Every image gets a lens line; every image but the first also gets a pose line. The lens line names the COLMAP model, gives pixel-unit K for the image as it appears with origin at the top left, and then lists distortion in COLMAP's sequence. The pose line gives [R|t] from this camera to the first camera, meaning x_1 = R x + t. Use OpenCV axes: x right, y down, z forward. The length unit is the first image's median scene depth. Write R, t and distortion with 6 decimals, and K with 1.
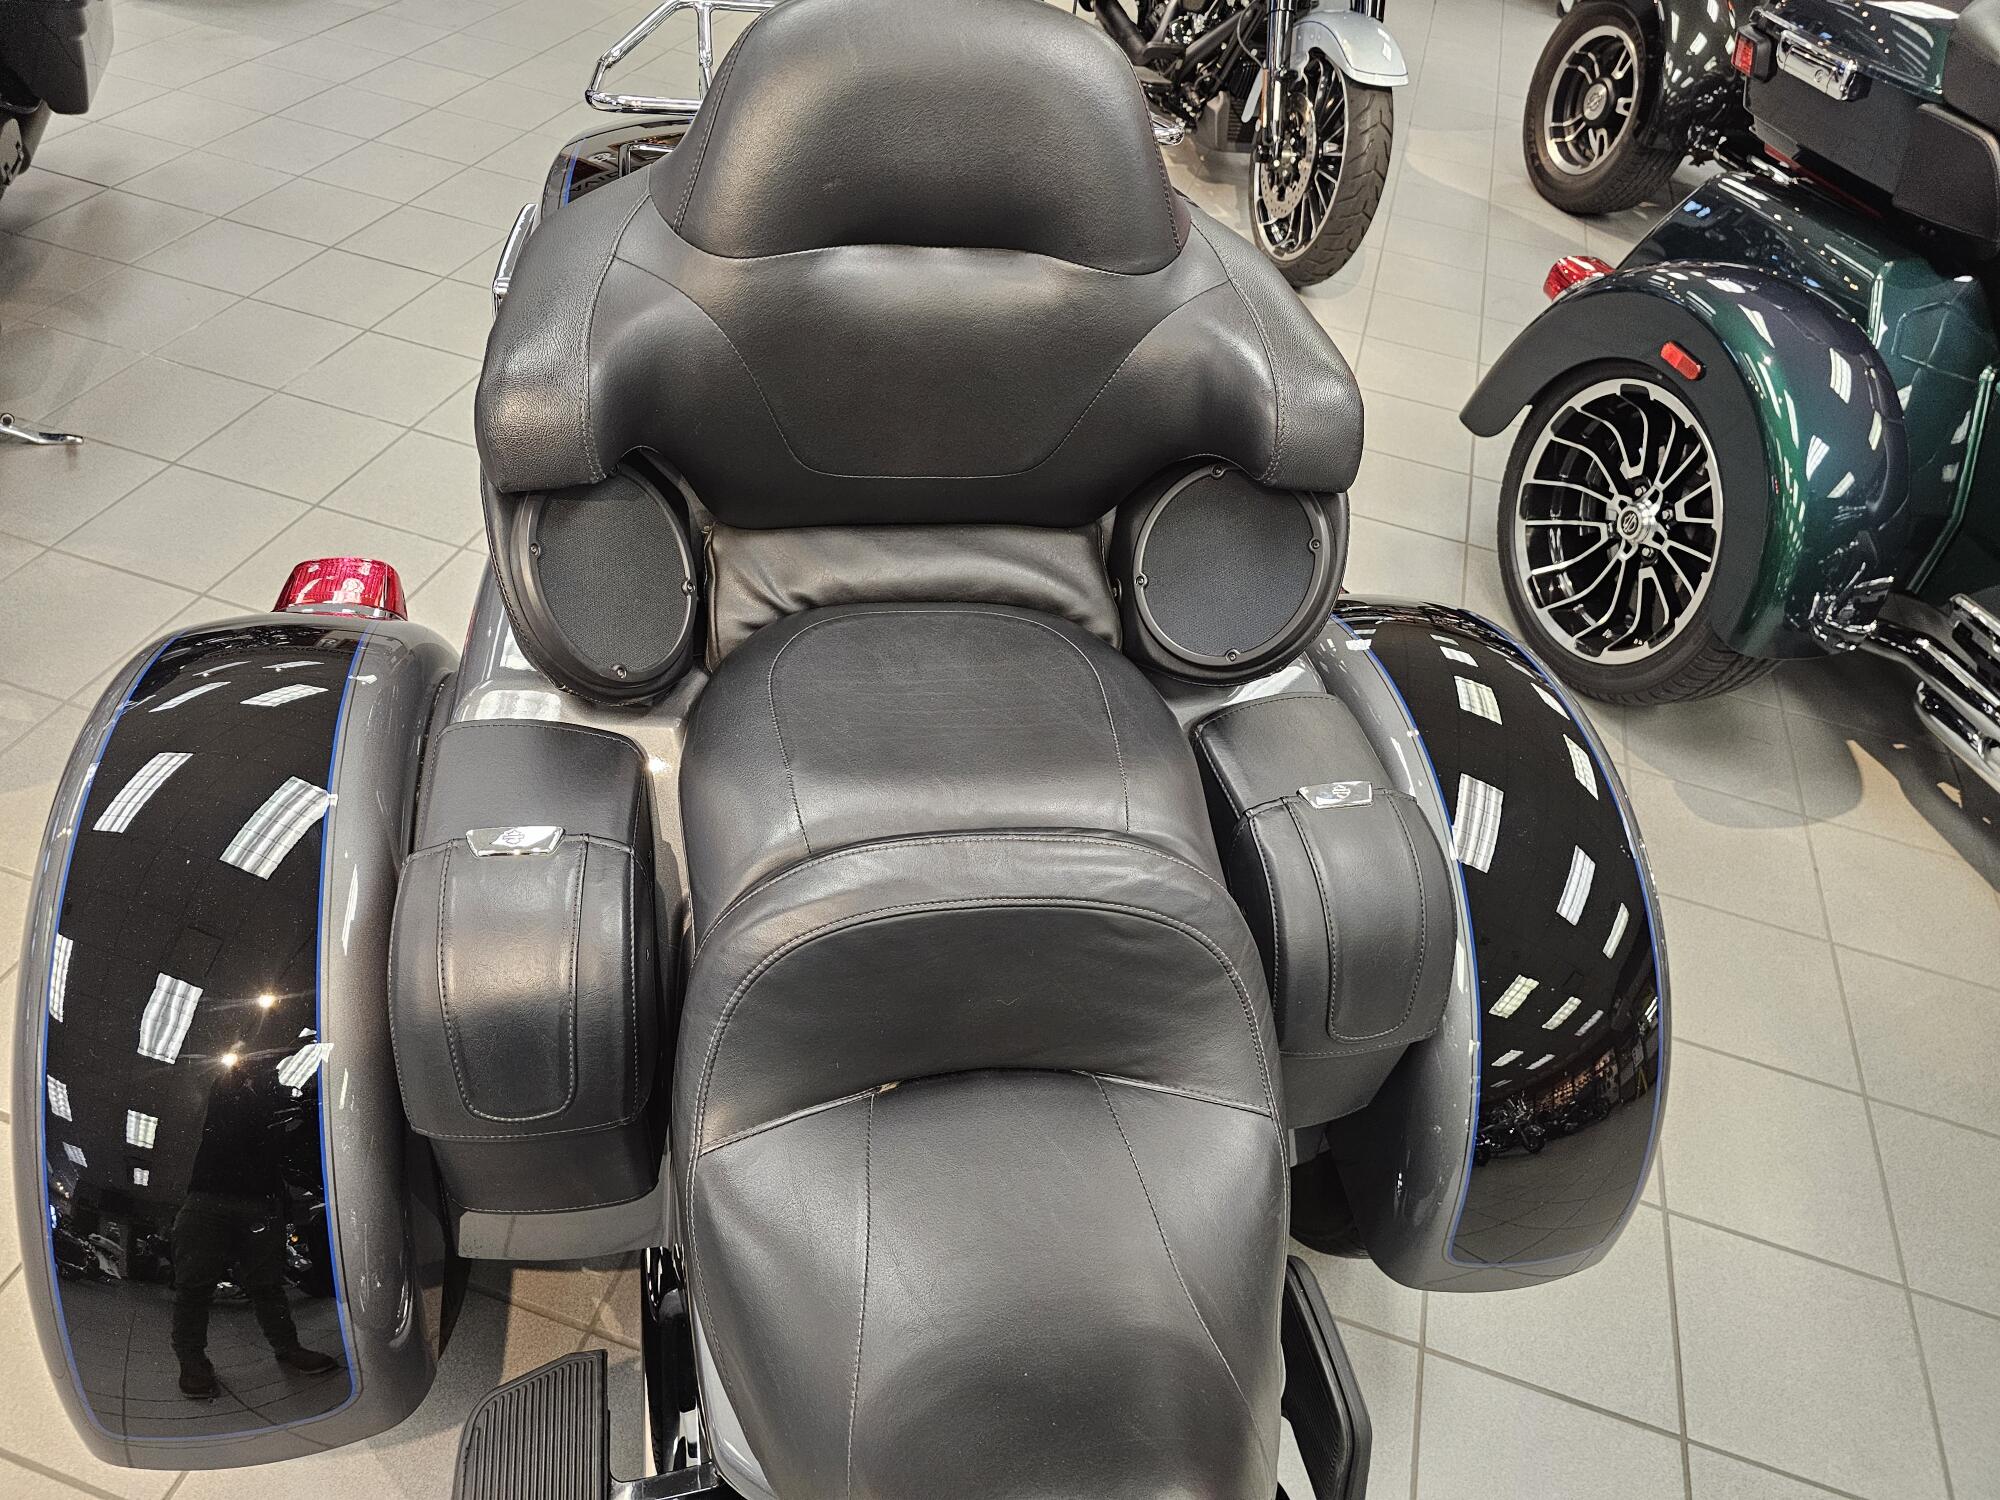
lens RADIAL K [[1350.9, 0, 976.6], [0, 1350.9, 761.0], [0, 0, 1]] dist [0.034141, -0.033468]
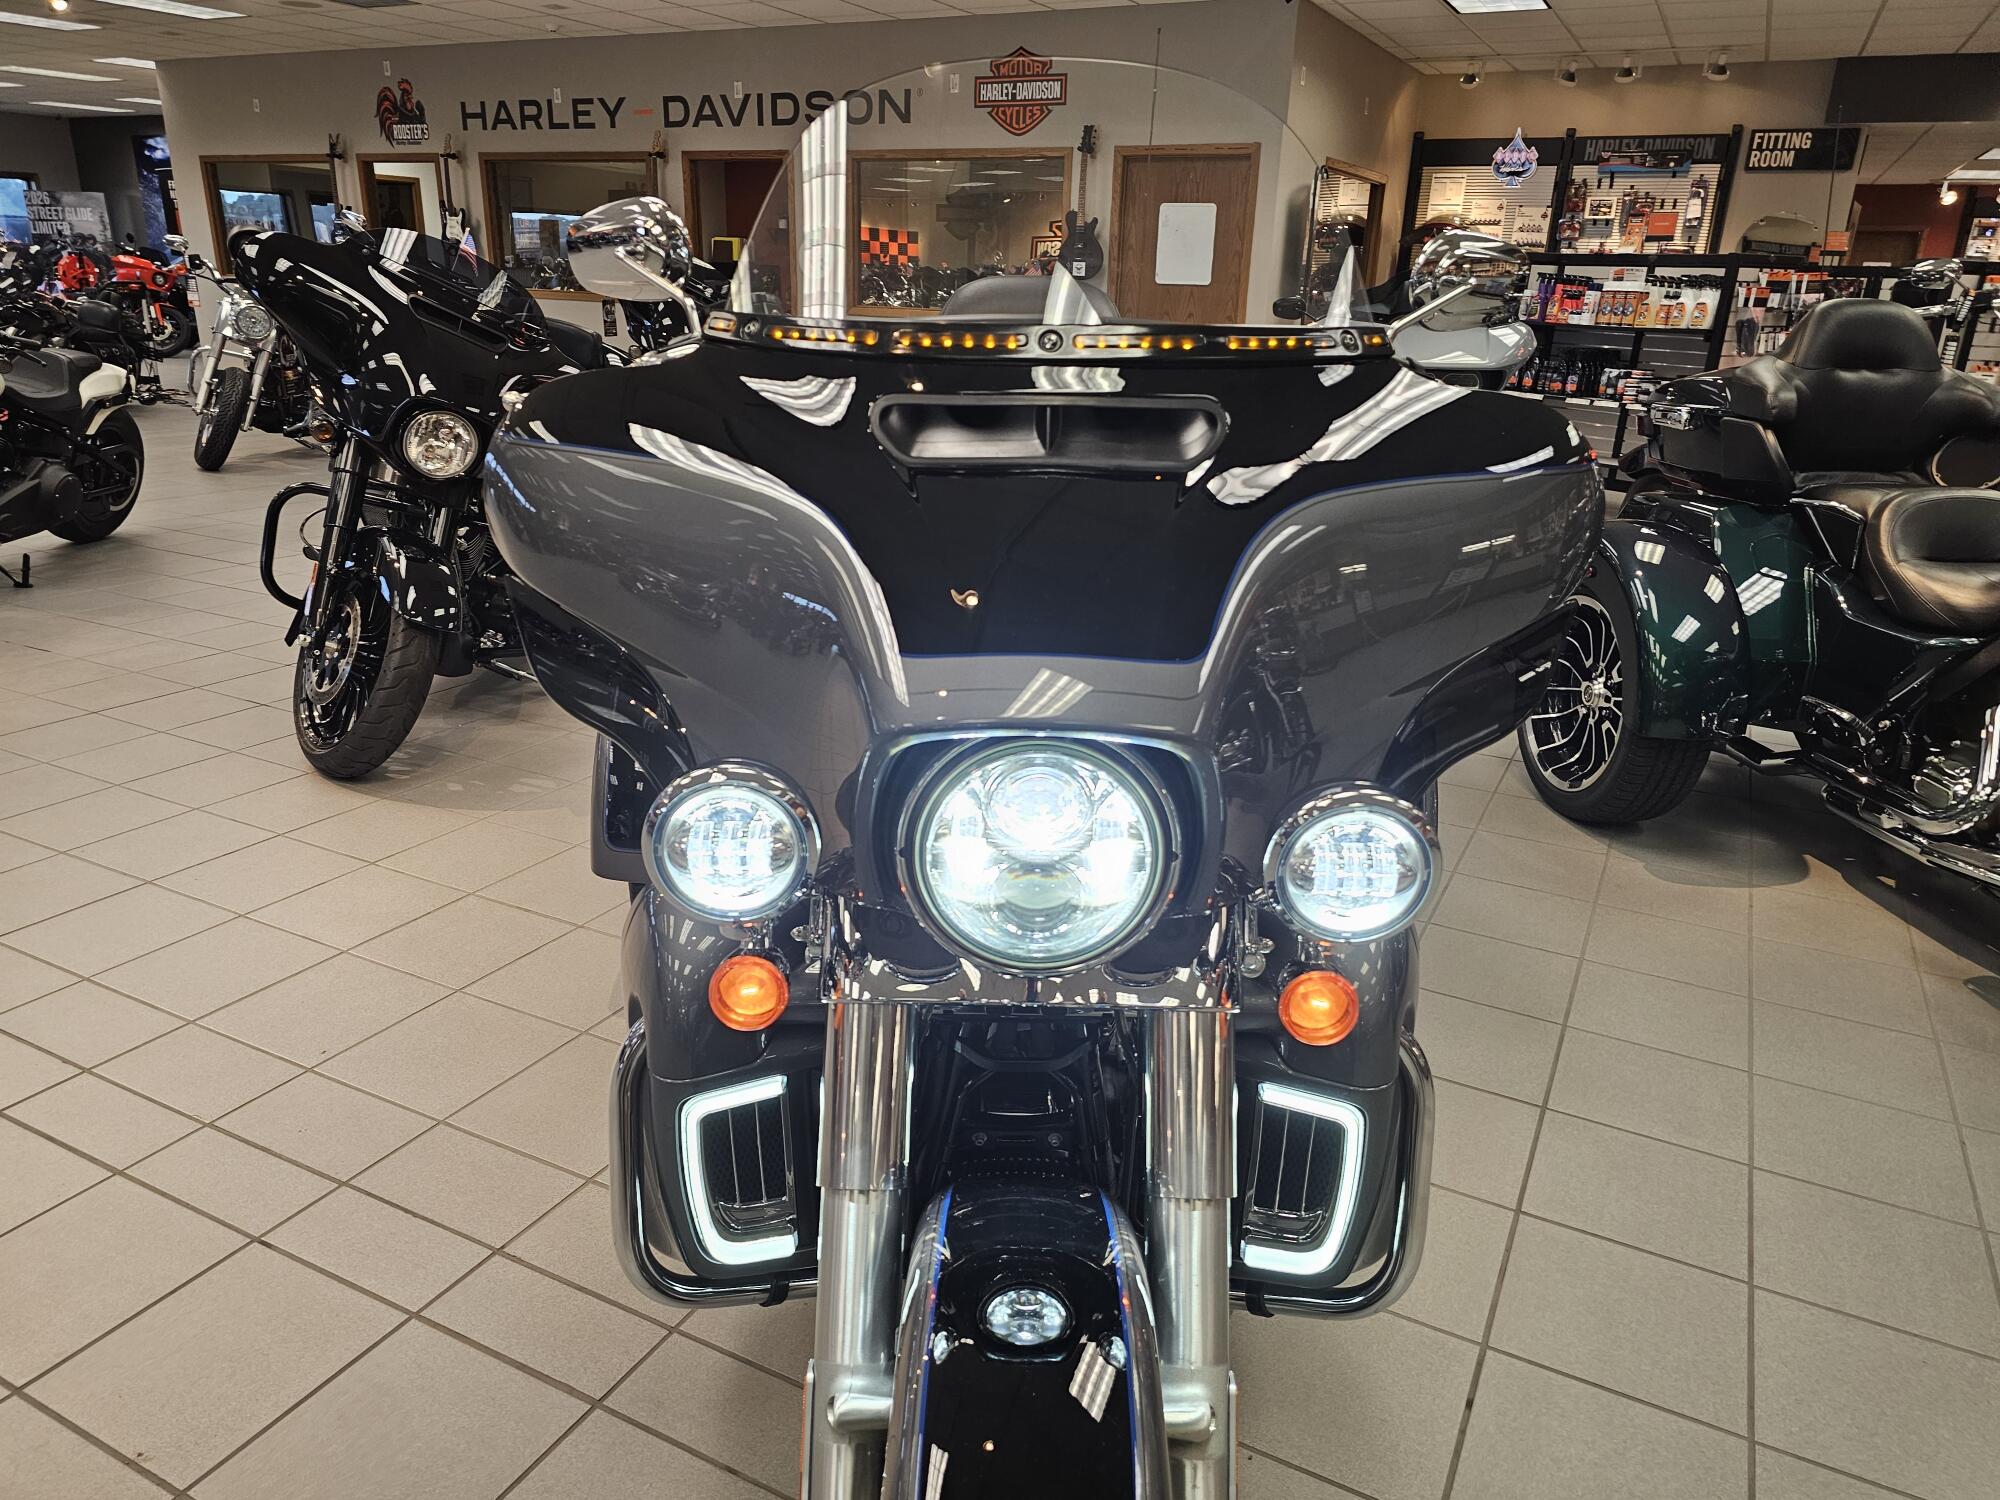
lens RADIAL K [[1350.9, 0, 993.7], [0, 1350.9, 770.6], [0, 0, 1]] dist [0.034141, -0.033468]
pose [[0.977698, -0.014013, -0.209547, 0.266798], [-0.076467, 0.905530, -0.417335, 0.848353], [0.195599, 0.424051, 0.884263, -0.541061]]
